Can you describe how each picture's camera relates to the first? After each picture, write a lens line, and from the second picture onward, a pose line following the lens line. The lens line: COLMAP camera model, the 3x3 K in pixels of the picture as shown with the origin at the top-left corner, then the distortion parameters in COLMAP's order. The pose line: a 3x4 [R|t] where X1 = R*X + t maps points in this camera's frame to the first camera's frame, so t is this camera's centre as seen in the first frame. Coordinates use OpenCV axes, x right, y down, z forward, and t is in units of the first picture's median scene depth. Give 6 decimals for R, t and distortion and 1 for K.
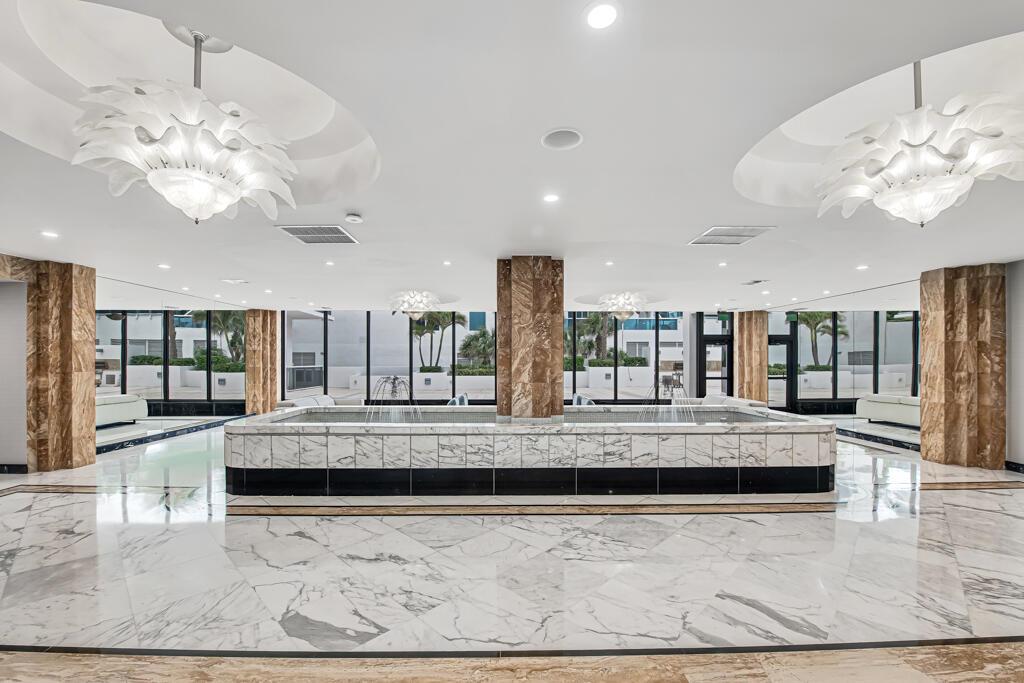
lens RADIAL K [[426.4, 0, 510.9], [0, 426.4, 351.6], [0, 0, 1]] dist [-0.019011, -0.000133]
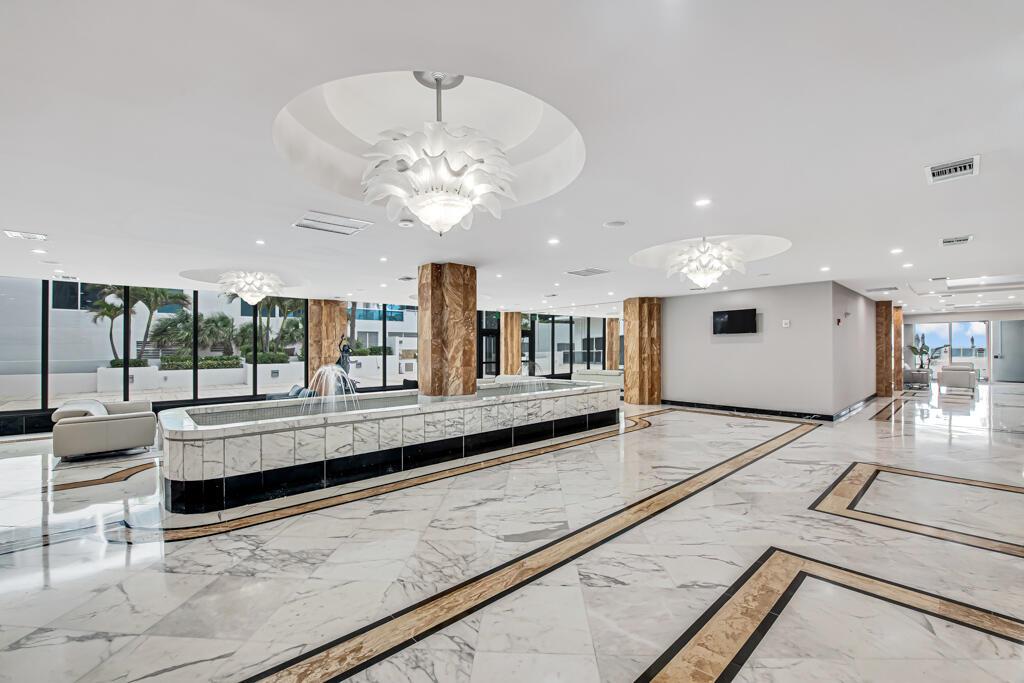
lens RADIAL K [[426.4, 0, 509.1], [0, 426.4, 343.2], [0, 0, 1]] dist [-0.019011, -0.000133]
pose [[0.748594, 0.002972, 0.663022, -0.763212], [-0.006573, 0.999974, 0.002939, -0.001094], [-0.662996, -0.006558, 0.748594, -0.016018]]
